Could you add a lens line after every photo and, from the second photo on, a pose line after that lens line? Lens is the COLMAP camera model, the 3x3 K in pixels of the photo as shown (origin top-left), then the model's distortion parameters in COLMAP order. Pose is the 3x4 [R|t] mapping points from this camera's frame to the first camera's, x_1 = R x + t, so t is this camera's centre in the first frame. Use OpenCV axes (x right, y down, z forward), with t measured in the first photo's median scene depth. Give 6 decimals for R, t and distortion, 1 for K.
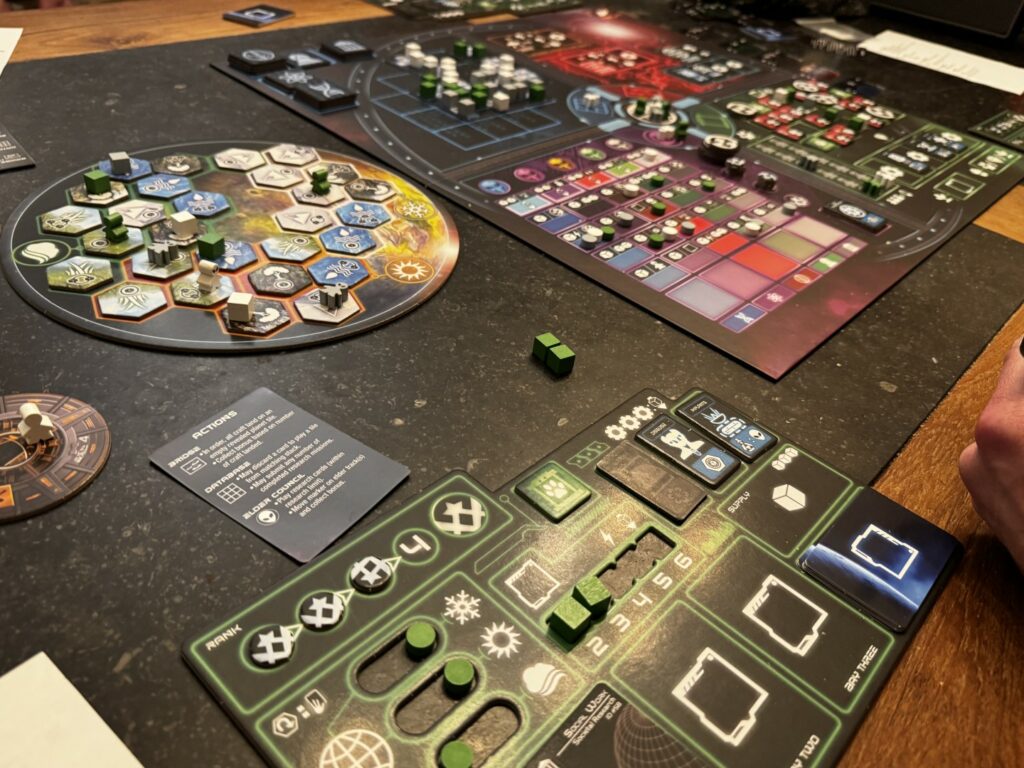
lens RADIAL K [[812.5, 0, 508.3], [0, 812.5, 386.3], [0, 0, 1]] dist [0.111386, -0.248733]
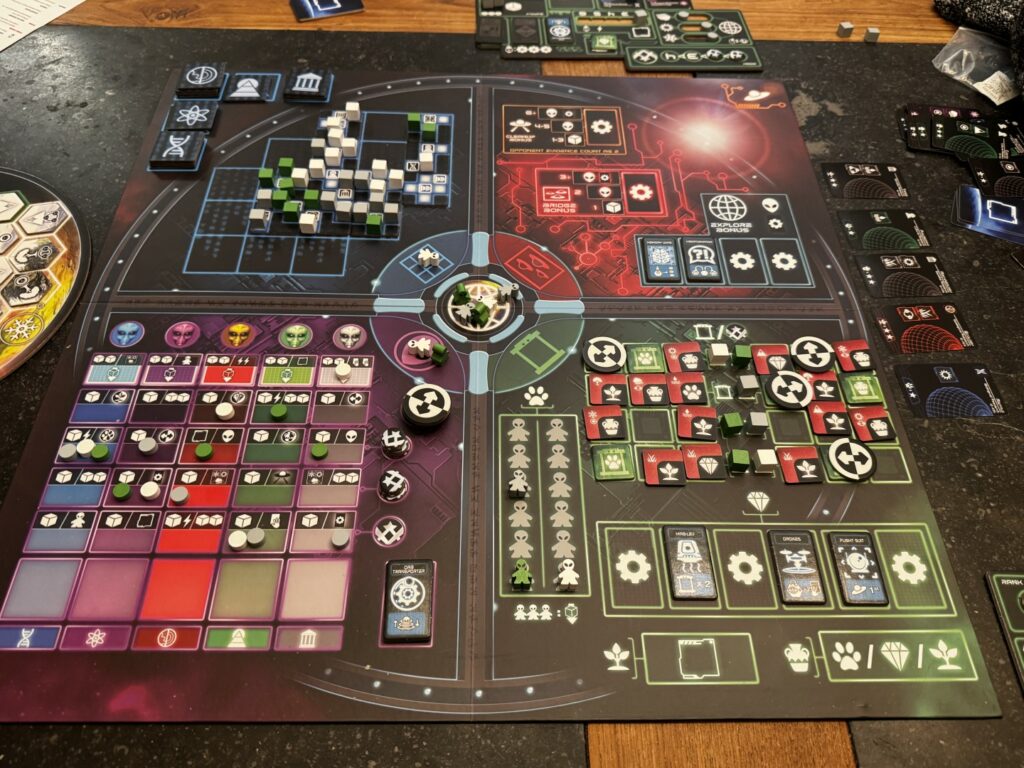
lens RADIAL K [[792.7, 0, 507.4], [0, 792.7, 387.9], [0, 0, 1]] dist [0.114450, -0.258182]
pose [[0.683330, 0.526632, -0.505686, 0.802800], [-0.395055, 0.849164, 0.350502, -0.704849], [0.613996, -0.039735, 0.788308, 0.545797]]
